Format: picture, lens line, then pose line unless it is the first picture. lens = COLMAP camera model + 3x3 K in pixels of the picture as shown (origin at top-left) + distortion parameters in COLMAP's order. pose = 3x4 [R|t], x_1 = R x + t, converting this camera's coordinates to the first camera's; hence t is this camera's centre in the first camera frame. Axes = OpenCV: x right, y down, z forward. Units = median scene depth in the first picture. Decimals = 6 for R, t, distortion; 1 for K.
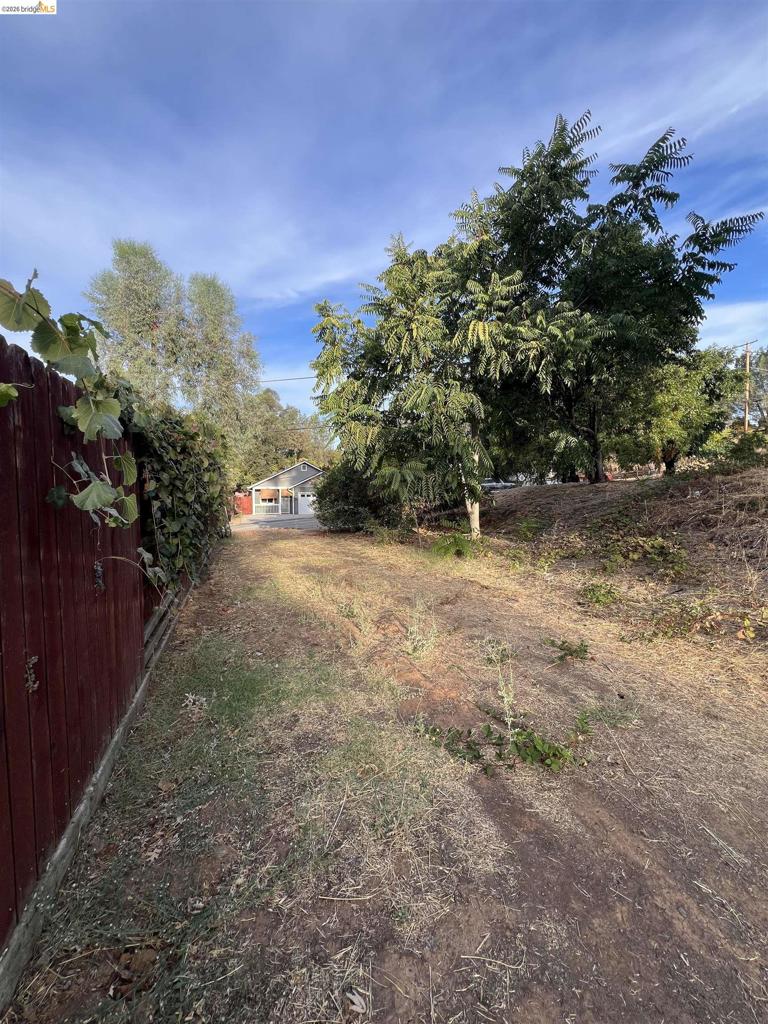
lens RADIAL K [[411.5, 0, 383.5], [0, 411.5, 514.3], [0, 0, 1]] dist [-0.000795, -0.000134]
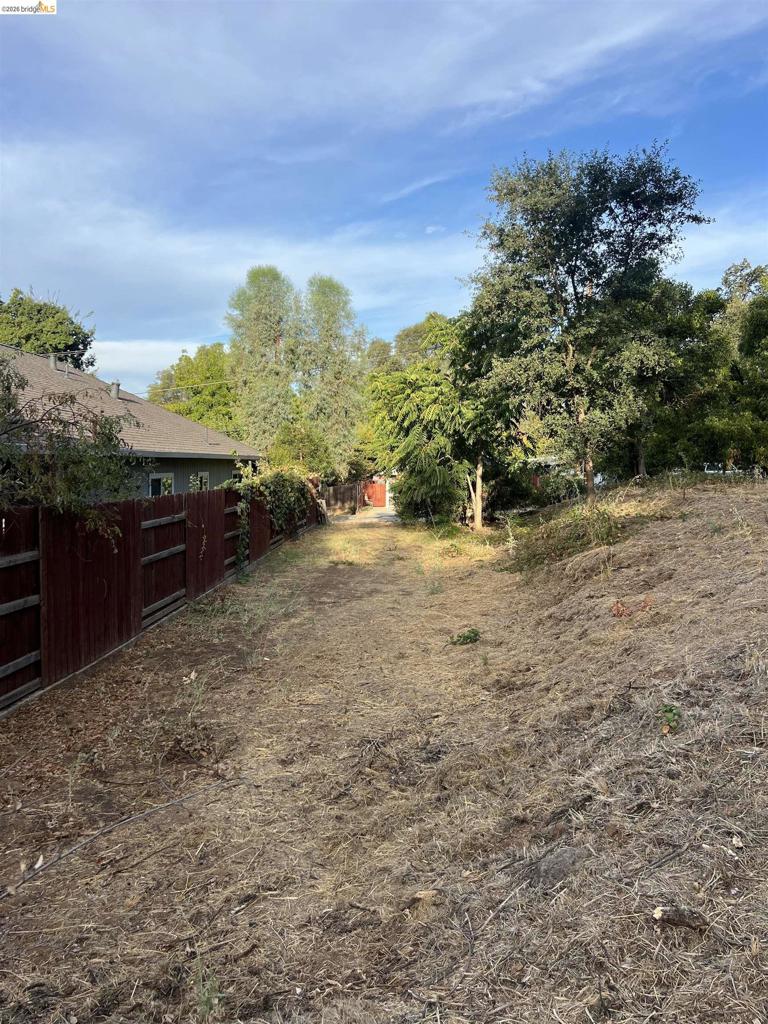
lens RADIAL K [[770.7, 0, 387.0], [0, 770.7, 511.8], [0, 0, 1]] dist [0.024209, -0.036033]
pose [[0.922848, 0.010673, -0.385016, 0.528749], [-0.004707, 0.999854, 0.016436, -0.020887], [0.385135, -0.013356, 0.922764, -0.826717]]
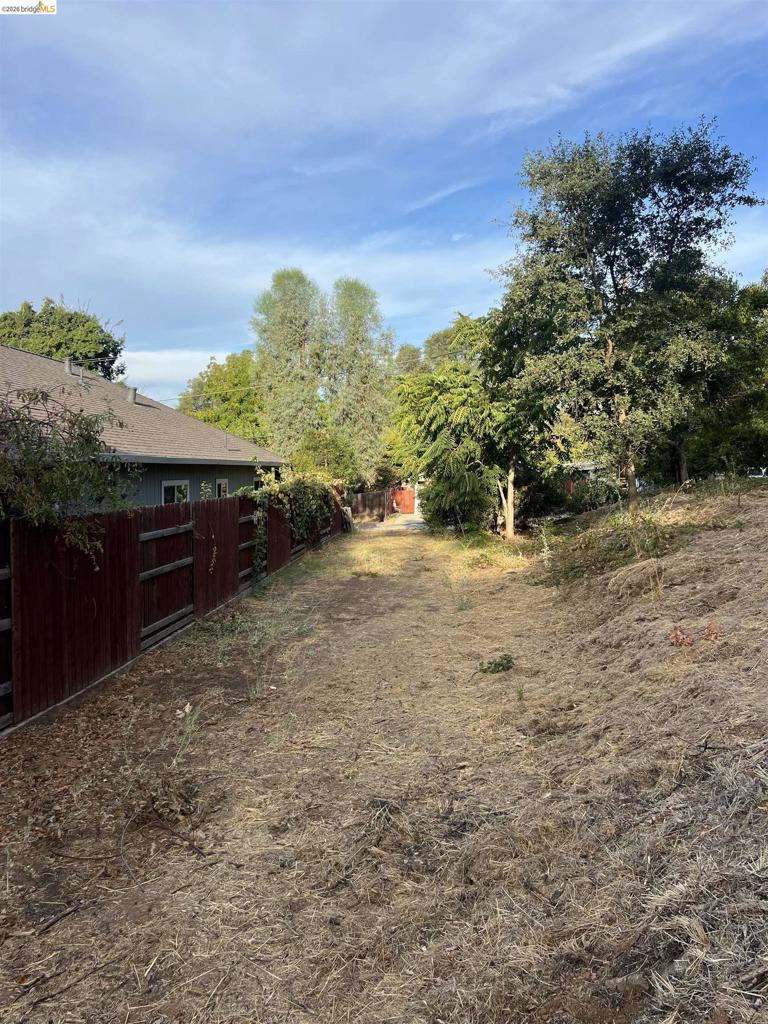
lens RADIAL K [[770.7, 0, 380.0], [0, 770.7, 510.5], [0, 0, 1]] dist [0.024209, -0.036033]
pose [[0.903122, 0.004573, -0.429359, 0.511745], [-0.001940, 0.999977, 0.006571, -0.022621], [0.429379, -0.005101, 0.903110, -0.770252]]
